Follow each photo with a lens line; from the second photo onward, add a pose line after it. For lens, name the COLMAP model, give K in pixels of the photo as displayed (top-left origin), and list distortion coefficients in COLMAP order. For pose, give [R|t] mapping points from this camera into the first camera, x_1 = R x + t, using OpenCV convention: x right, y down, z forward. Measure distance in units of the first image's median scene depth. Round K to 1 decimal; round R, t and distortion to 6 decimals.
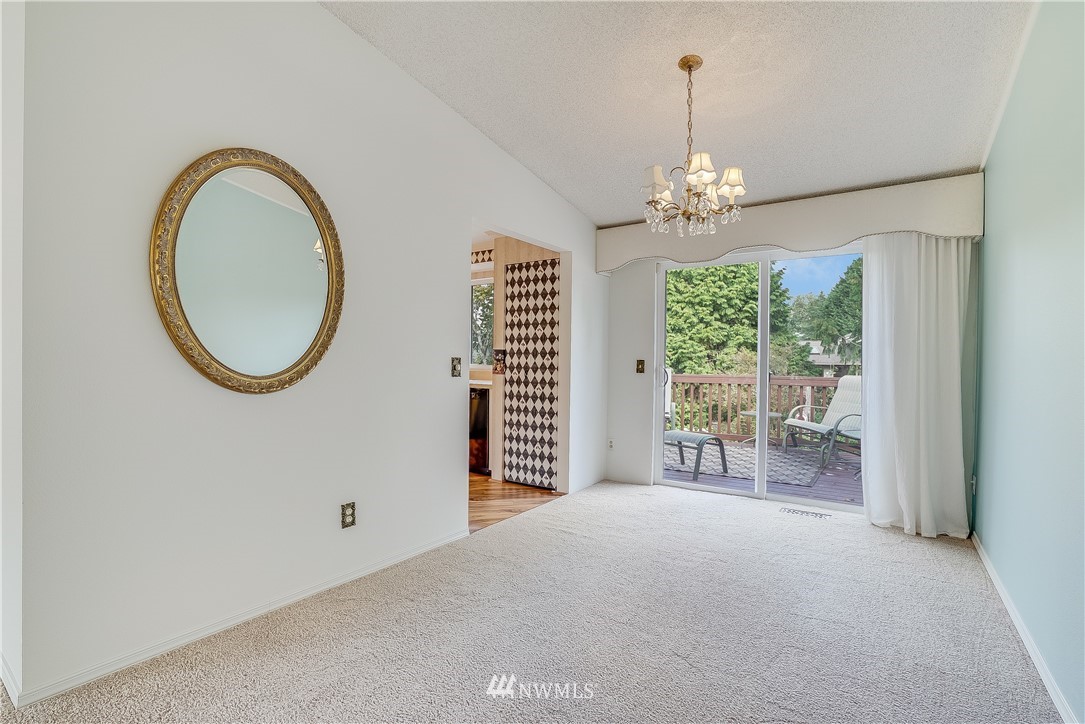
lens RADIAL K [[499.9, 0, 540.9], [0, 499.9, 365.2], [0, 0, 1]] dist [-0.016891, 0.000375]
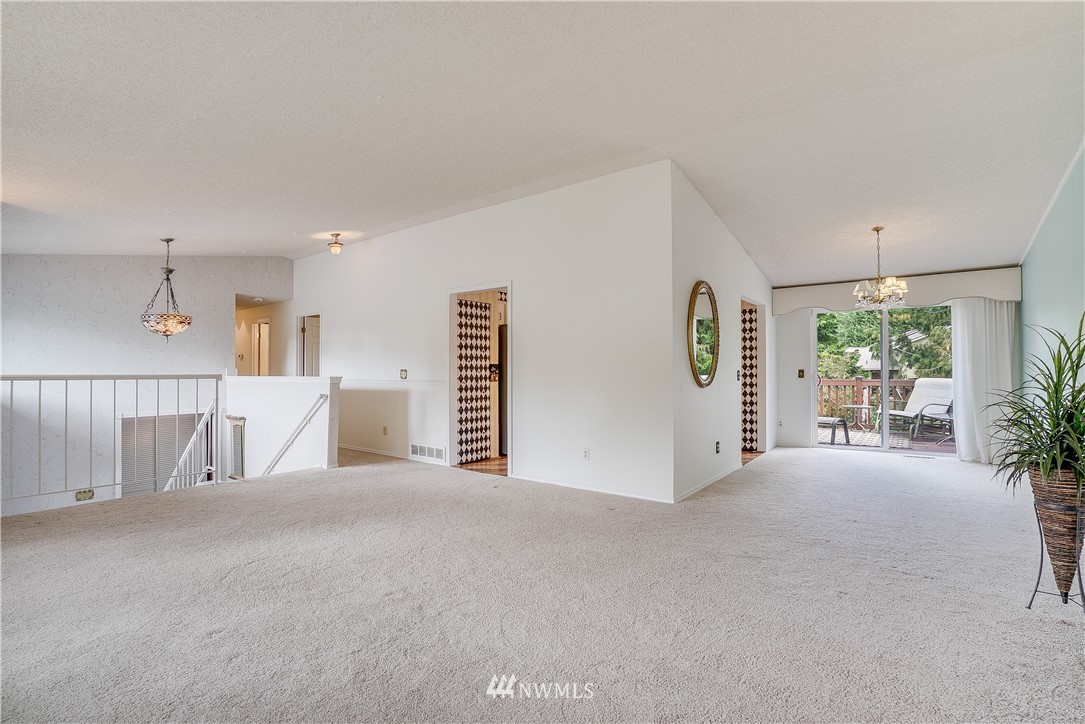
lens RADIAL K [[499.9, 0, 540.9], [0, 499.9, 365.2], [0, 0, 1]] dist [-0.016891, 0.000375]
pose [[0.999329, -0.014193, -0.033773, -0.630194], [0.013597, 0.999749, -0.017804, -0.009068], [0.034017, 0.017333, 0.999271, -0.671628]]
